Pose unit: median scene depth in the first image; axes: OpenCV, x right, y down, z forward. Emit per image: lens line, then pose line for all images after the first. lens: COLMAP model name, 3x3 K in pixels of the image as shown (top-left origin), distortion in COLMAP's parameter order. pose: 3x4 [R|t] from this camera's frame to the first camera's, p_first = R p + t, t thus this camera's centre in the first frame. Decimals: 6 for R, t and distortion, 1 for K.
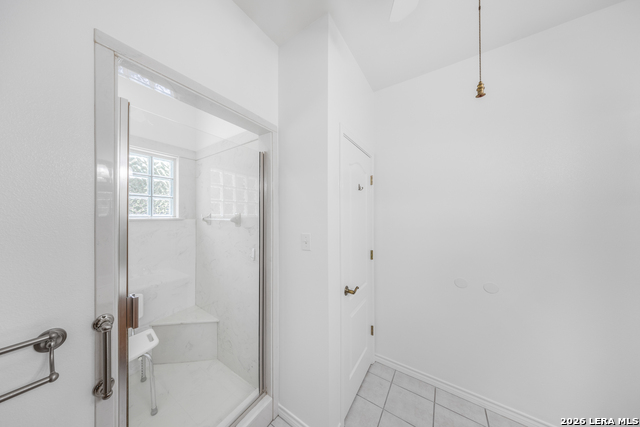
lens RADIAL K [[182.3, 0, 320.0], [0, 182.3, 213.5], [0, 0, 1]] dist [-0.000253, -0.000017]
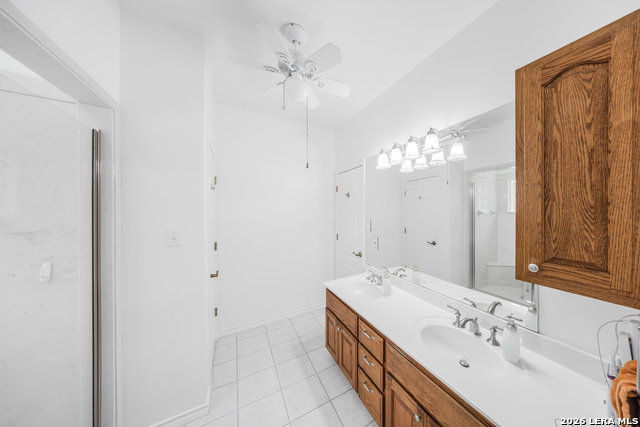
lens RADIAL K [[182.3, 0, 320.0], [0, 182.3, 213.5], [0, 0, 1]] dist [-0.000253, -0.000017]
pose [[0.524272, -0.013059, 0.851450, -0.704021], [-0.004450, 0.999827, 0.018075, -0.003645], [-0.851539, -0.013266, 0.524123, -0.307316]]
